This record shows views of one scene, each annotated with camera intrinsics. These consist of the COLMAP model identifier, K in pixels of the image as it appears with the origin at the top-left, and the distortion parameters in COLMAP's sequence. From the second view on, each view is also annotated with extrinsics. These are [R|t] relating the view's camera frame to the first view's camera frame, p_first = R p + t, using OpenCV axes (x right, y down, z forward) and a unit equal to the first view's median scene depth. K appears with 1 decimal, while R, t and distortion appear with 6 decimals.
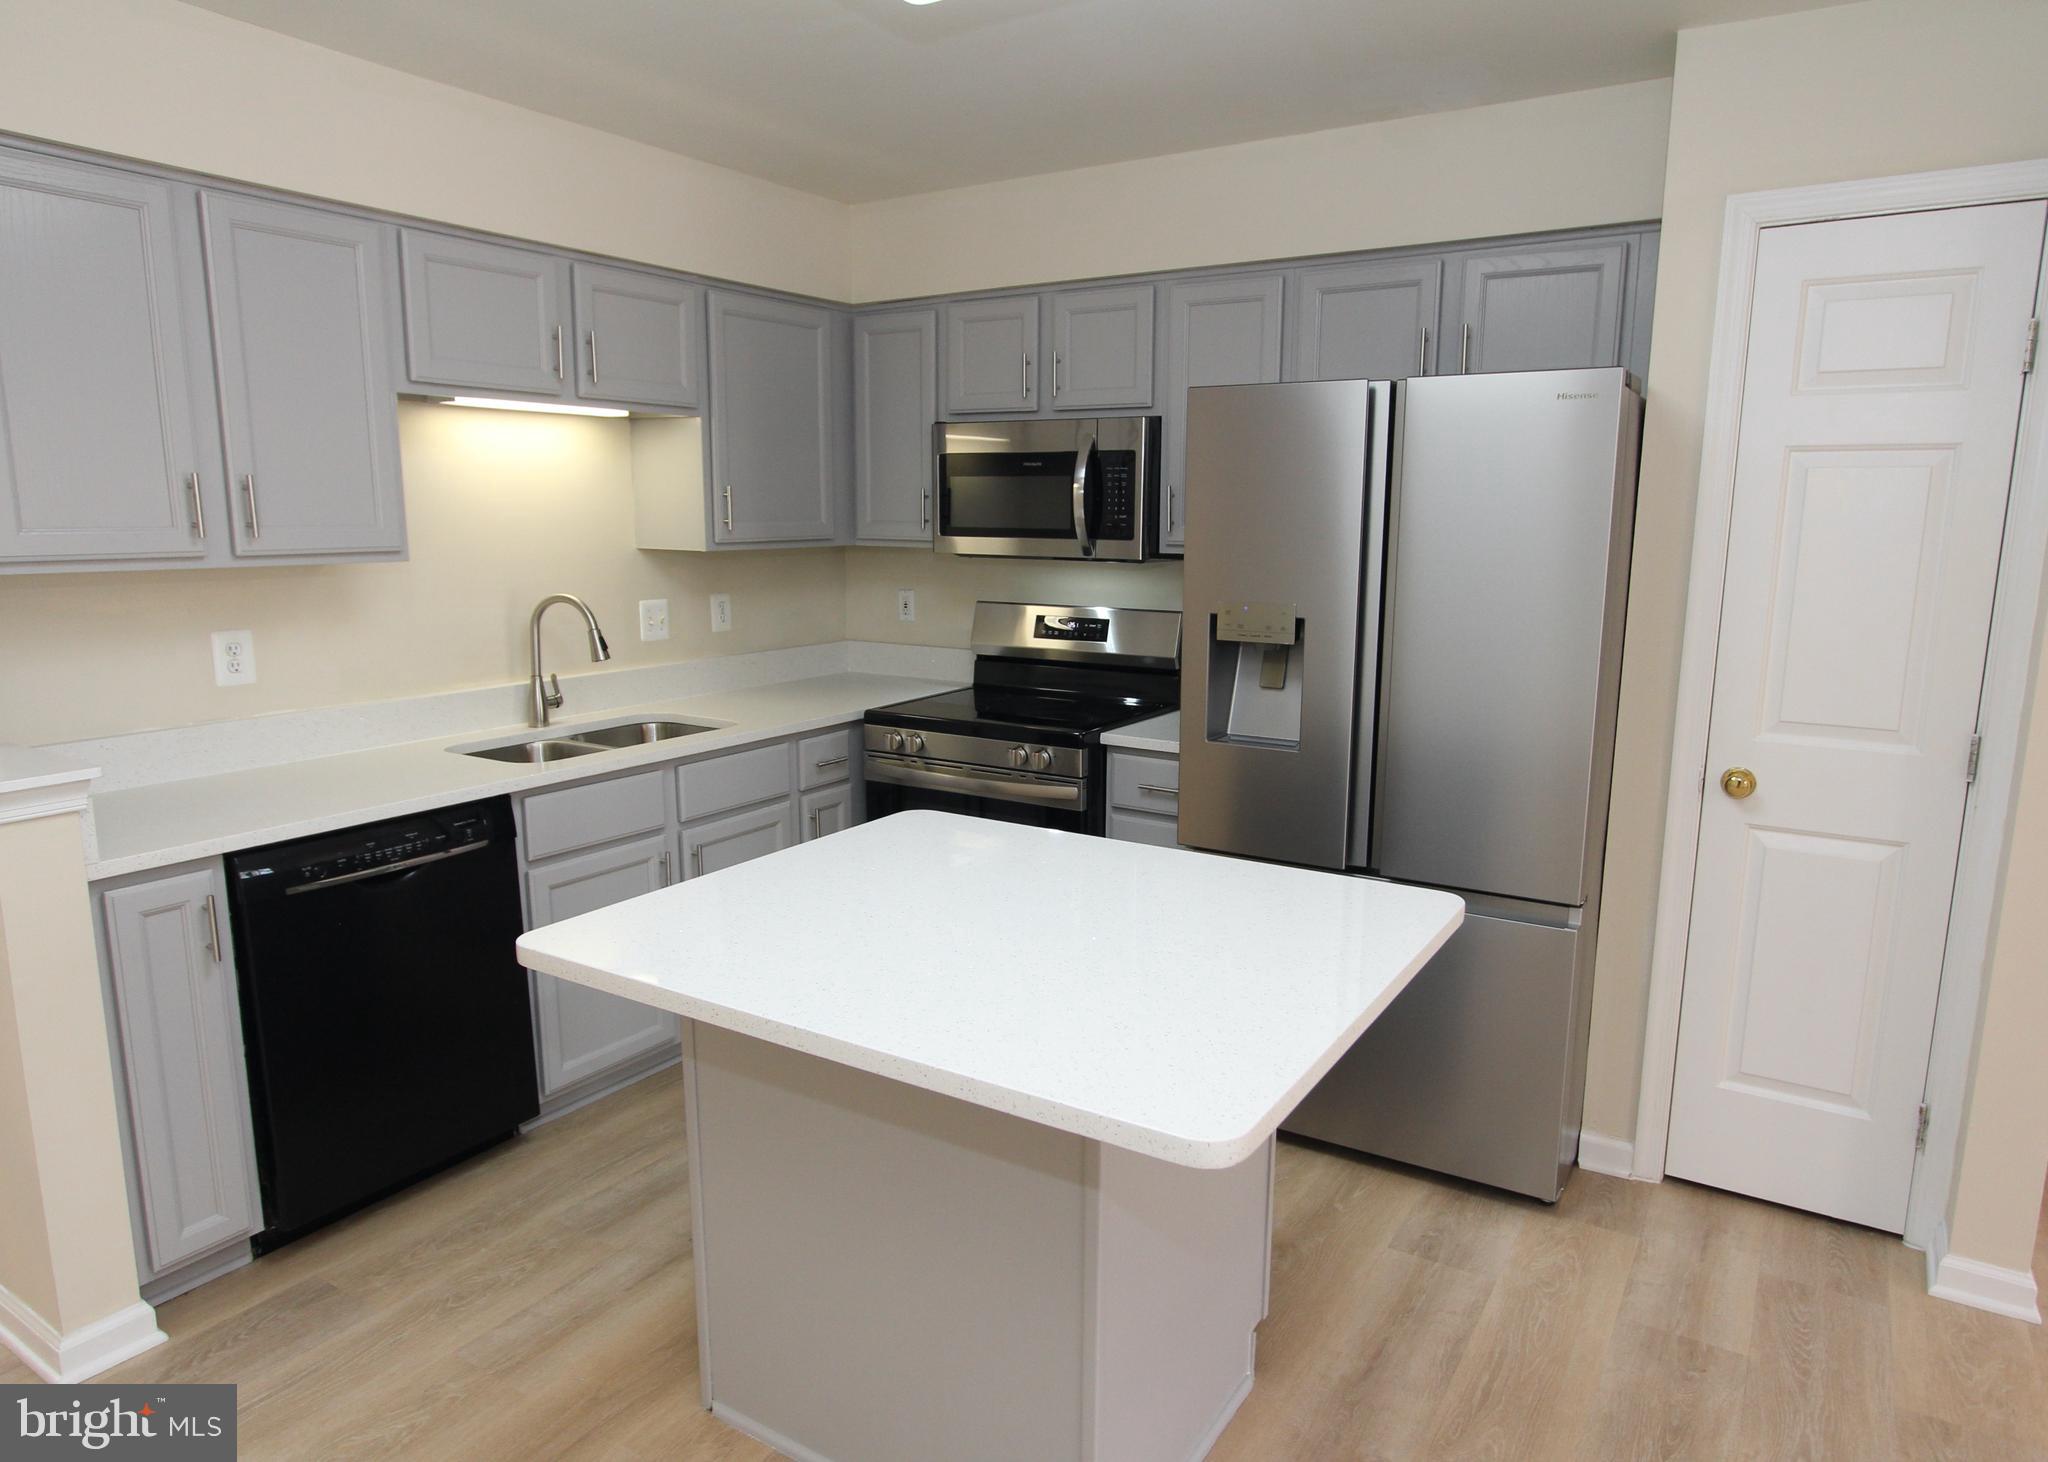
lens RADIAL K [[1245.0, 0, 1071.8], [0, 1245.0, 737.8], [0, 0, 1]] dist [-0.007950, 0.004320]
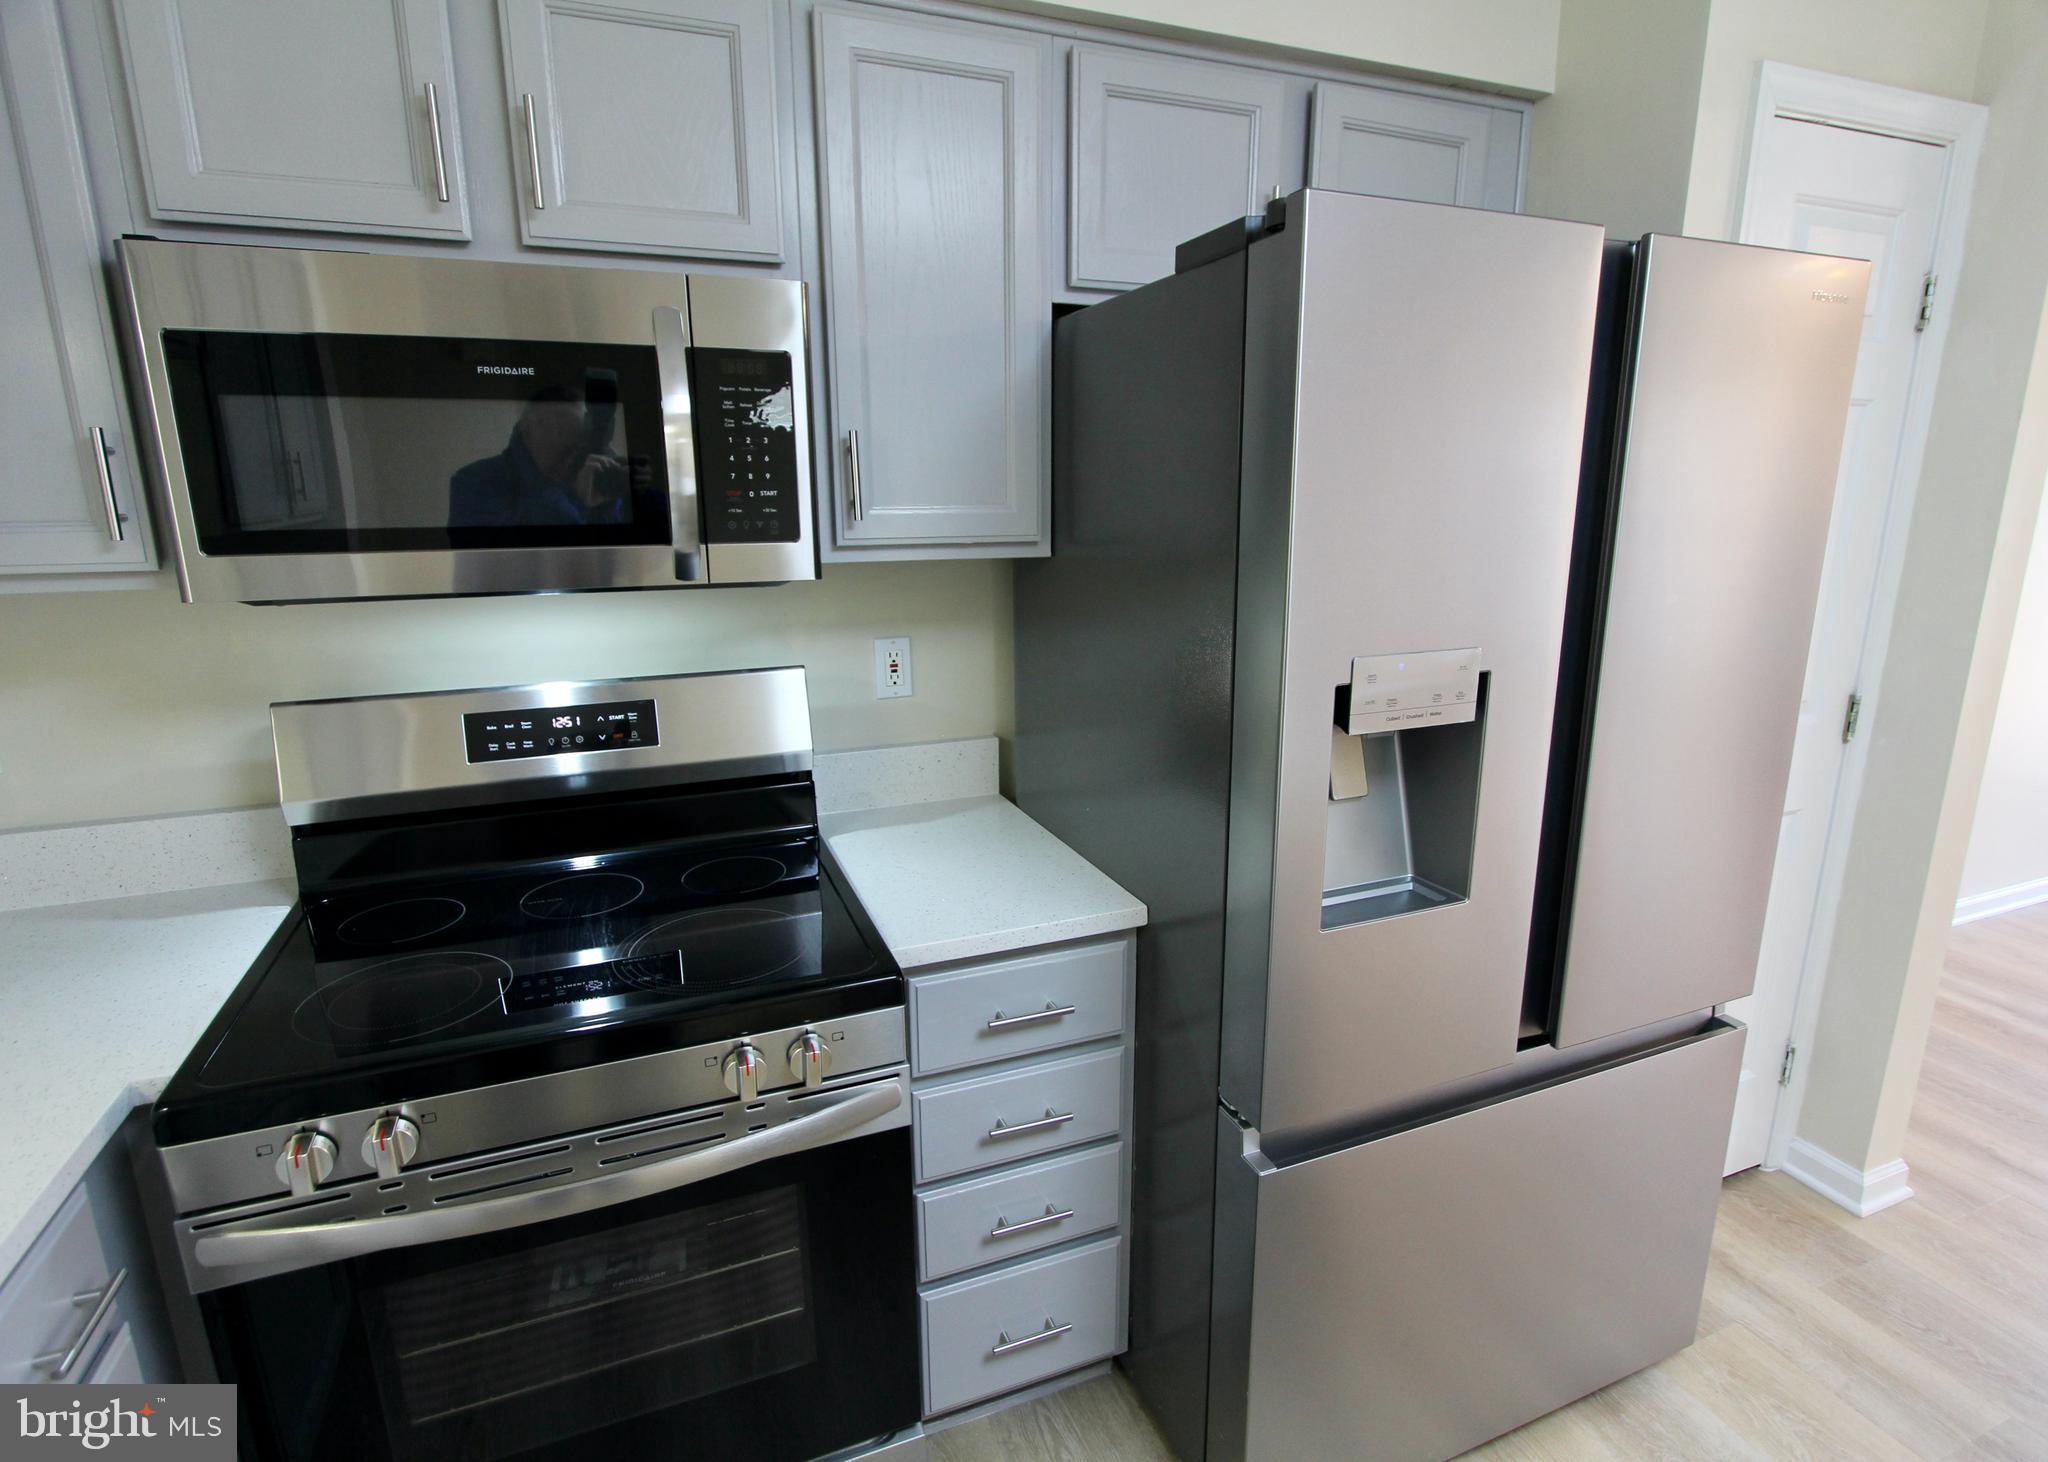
lens RADIAL K [[1026.0, 0, 1020.5], [0, 1026.0, 730.7], [0, 0, 1]] dist [-0.013864, 0.002206]
pose [[0.597158, -0.196338, 0.777724, -0.280498], [0.156780, 0.979449, 0.126884, -0.153264], [-0.786653, 0.046162, 0.615667, 0.854061]]
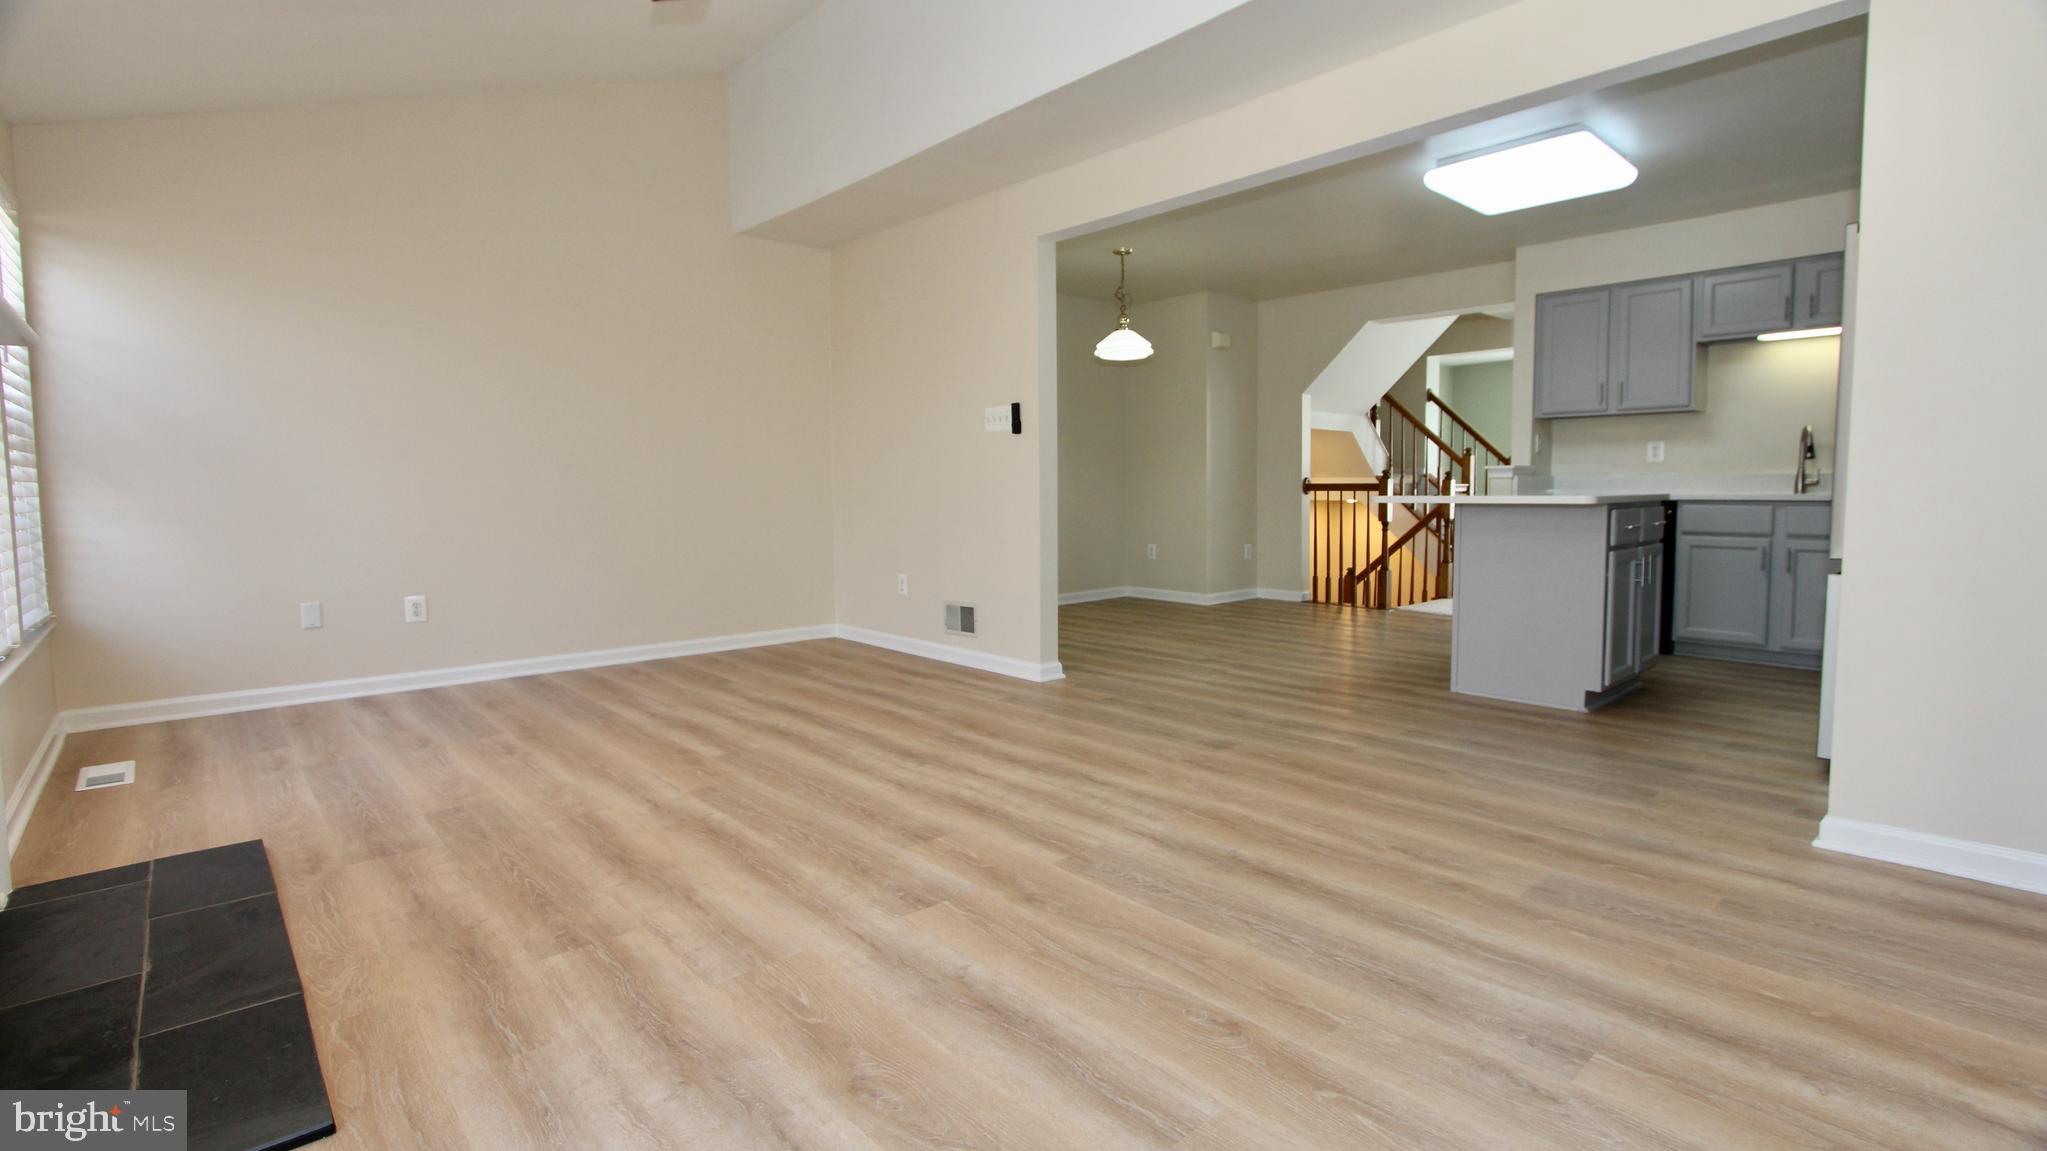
lens RADIAL K [[956.4, 0, 1028.3], [0, 956.4, 566.3], [0, 0, 1]] dist [-0.017344, 0.001510]
pose [[-0.279880, 0.071007, -0.957405, 1.668671], [-0.169851, 0.977867, 0.122177, 0.157013], [0.944890, 0.196812, -0.261625, 0.318739]]
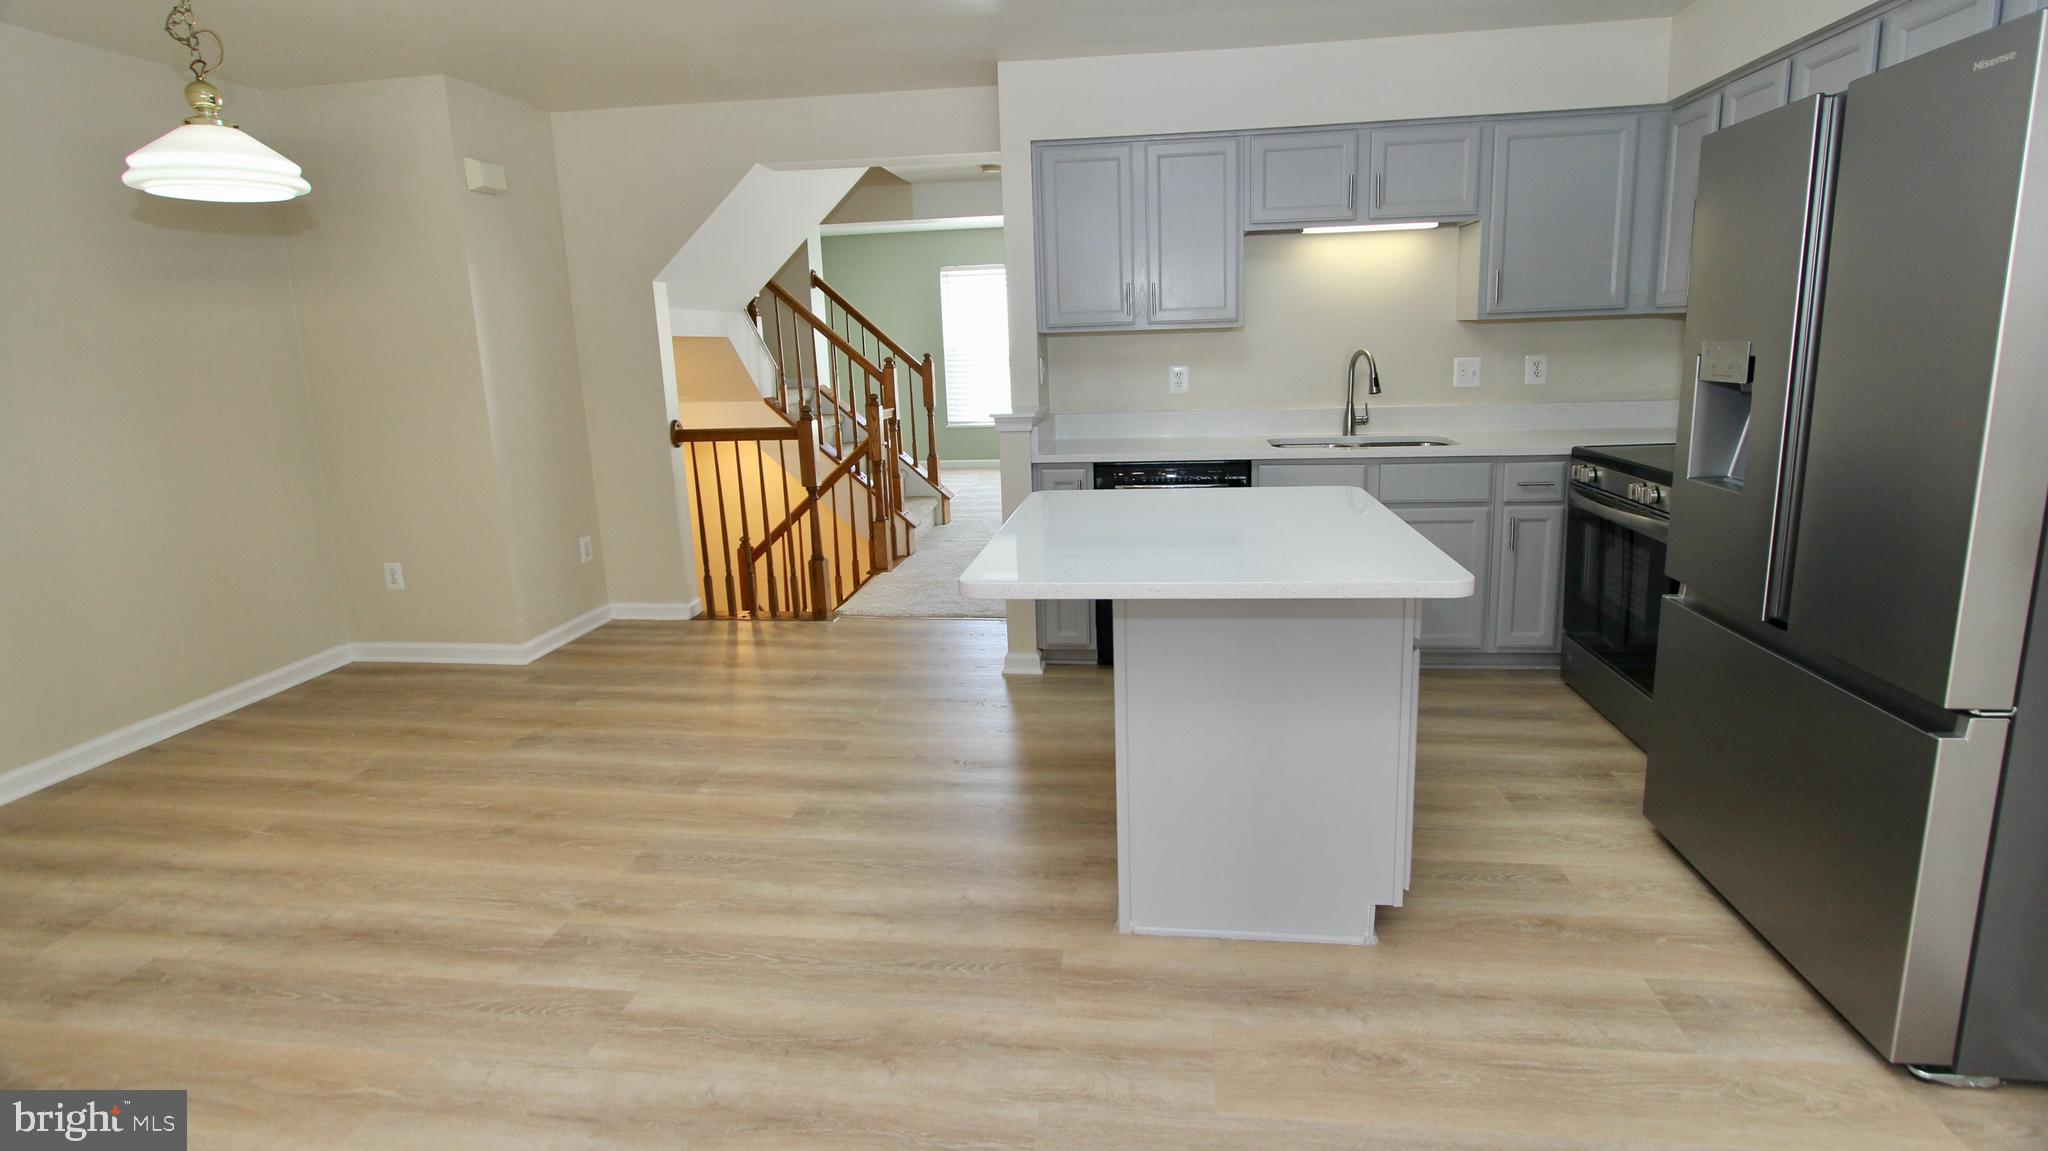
lens RADIAL K [[956.9, 0, 1041.3], [0, 956.9, 510.4], [0, 0, 1]] dist [-0.017344, 0.001510]
pose [[0.416065, 0.141823, -0.898207, 0.612532], [-0.130233, 0.986874, 0.095497, 0.023718], [0.899961, 0.077243, 0.429074, 0.183392]]
